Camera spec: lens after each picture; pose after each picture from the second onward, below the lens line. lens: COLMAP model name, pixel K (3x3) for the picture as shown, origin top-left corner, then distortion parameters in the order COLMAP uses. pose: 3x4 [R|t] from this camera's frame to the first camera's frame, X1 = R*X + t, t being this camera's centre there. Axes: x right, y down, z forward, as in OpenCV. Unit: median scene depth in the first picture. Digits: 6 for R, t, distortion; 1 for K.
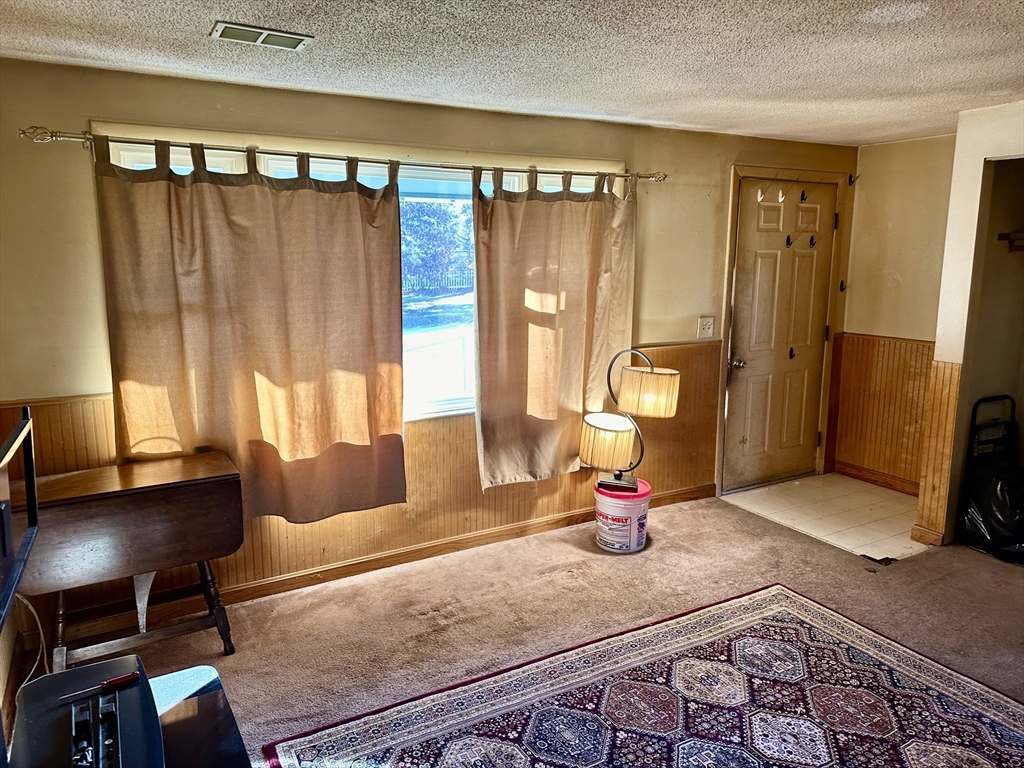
lens RADIAL K [[715.1, 0, 519.9], [0, 715.1, 382.8], [0, 0, 1]] dist [0.100796, -0.118452]
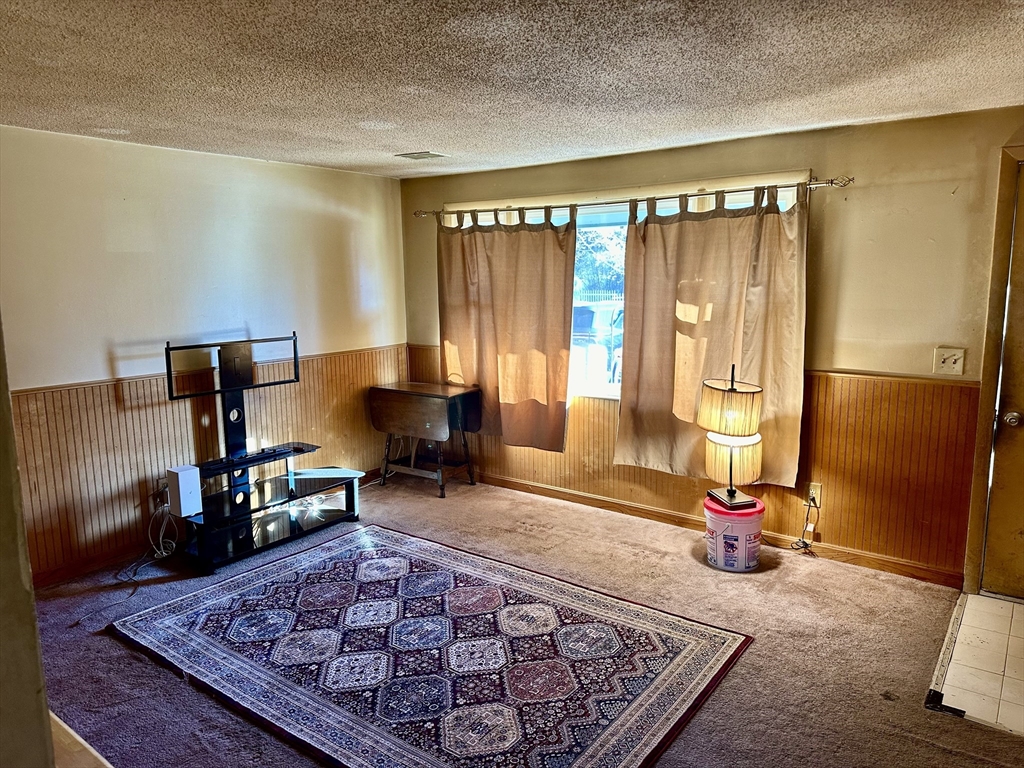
lens RADIAL K [[715.1, 0, 516.1], [0, 715.1, 381.1], [0, 0, 1]] dist [0.100796, -0.118452]
pose [[0.403432, 0.135825, -0.904872, 0.989439], [-0.153576, 0.984944, 0.079373, -0.059664], [0.902029, 0.106945, 0.418217, 0.329293]]
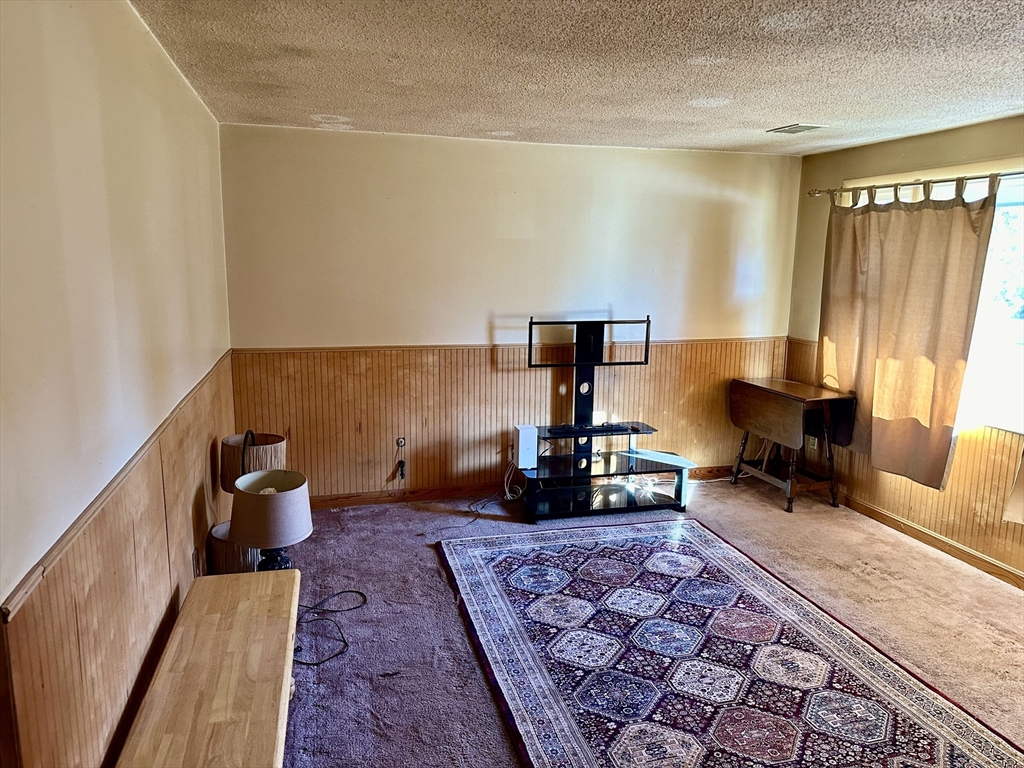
lens RADIAL K [[715.1, 0, 519.7], [0, 715.1, 379.4], [0, 0, 1]] dist [0.100796, -0.118452]
pose [[-0.244074, 0.160959, -0.956305, 0.984813], [-0.186236, 0.959994, 0.209112, -0.101674], [0.951706, 0.229137, -0.204333, 0.571536]]
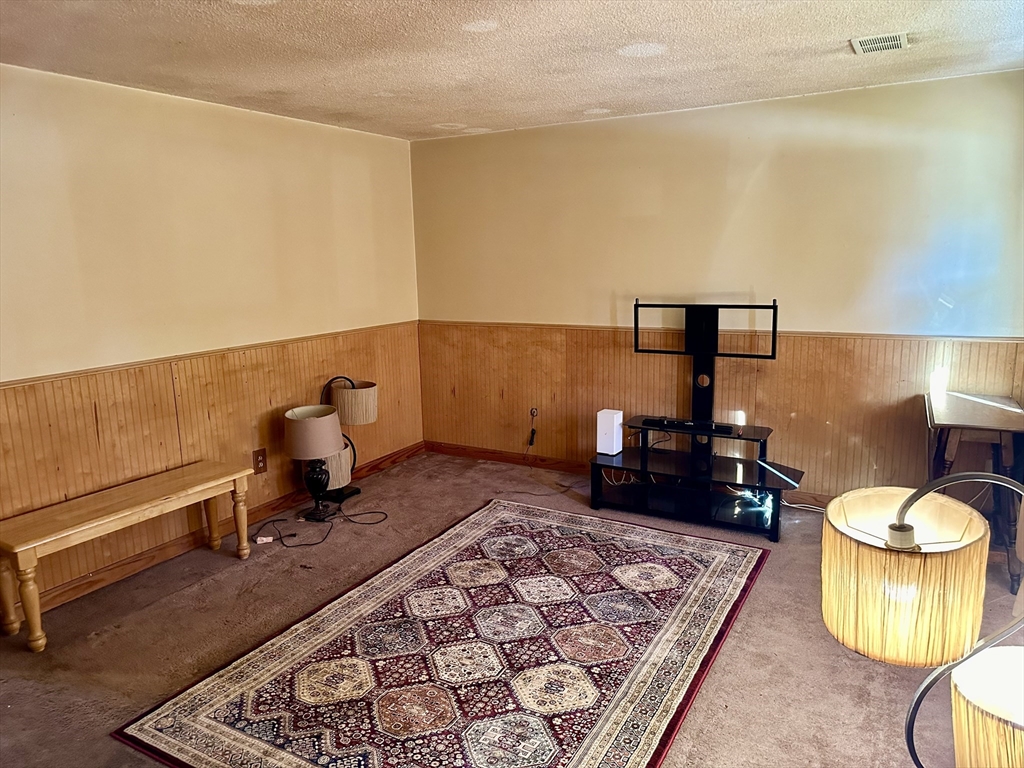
lens RADIAL K [[715.1, 0, 509.6], [0, 715.1, 376.2], [0, 0, 1]] dist [0.100796, -0.118452]
pose [[-0.861993, 0.107950, -0.495293, 0.554523], [-0.066653, 0.944443, 0.321846, -0.200189], [0.502519, 0.310442, -0.806908, 1.218315]]
